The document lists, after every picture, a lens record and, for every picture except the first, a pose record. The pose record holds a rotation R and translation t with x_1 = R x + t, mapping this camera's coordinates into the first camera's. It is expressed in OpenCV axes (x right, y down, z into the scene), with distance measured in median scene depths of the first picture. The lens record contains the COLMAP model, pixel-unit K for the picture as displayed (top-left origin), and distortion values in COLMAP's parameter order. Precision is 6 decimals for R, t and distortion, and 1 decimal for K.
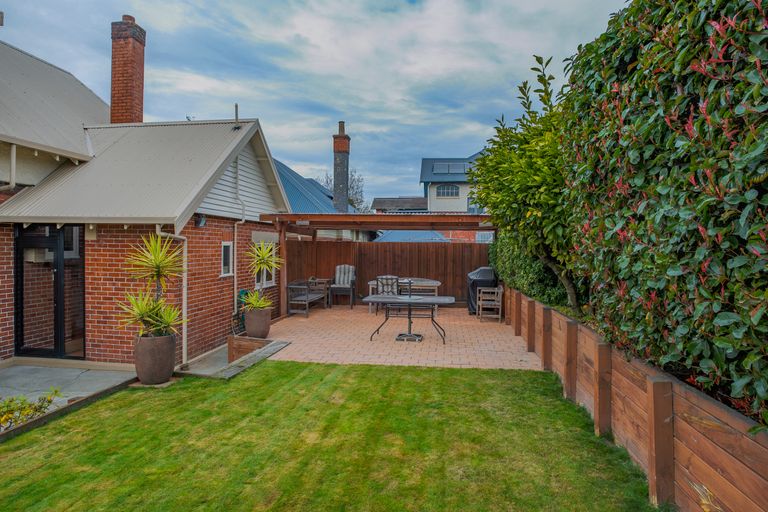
lens RADIAL K [[443.0, 0, 385.2], [0, 443.0, 251.8], [0, 0, 1]] dist [-0.040269, 0.002516]
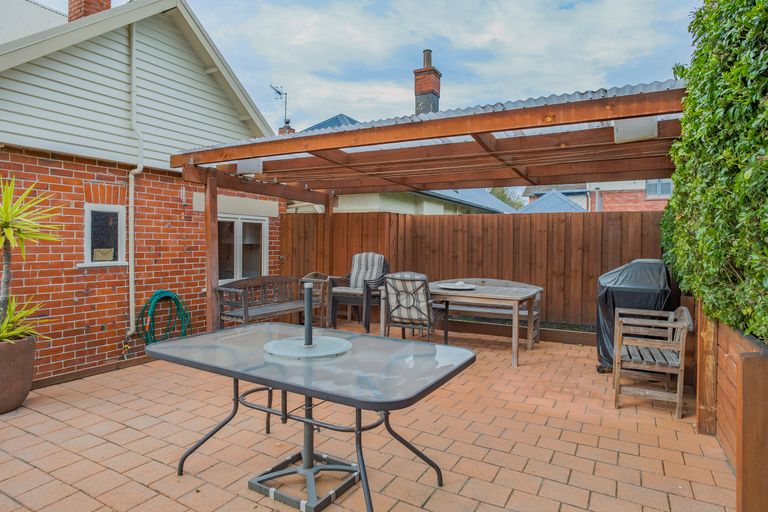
lens RADIAL K [[443.0, 0, 385.2], [0, 443.0, 251.8], [0, 0, 1]] dist [-0.040269, 0.002516]
pose [[0.929371, 0.006724, -0.369085, 0.158570], [-0.005152, 0.999973, 0.005245, 0.029078], [0.369110, -0.002973, 0.929381, 0.558287]]
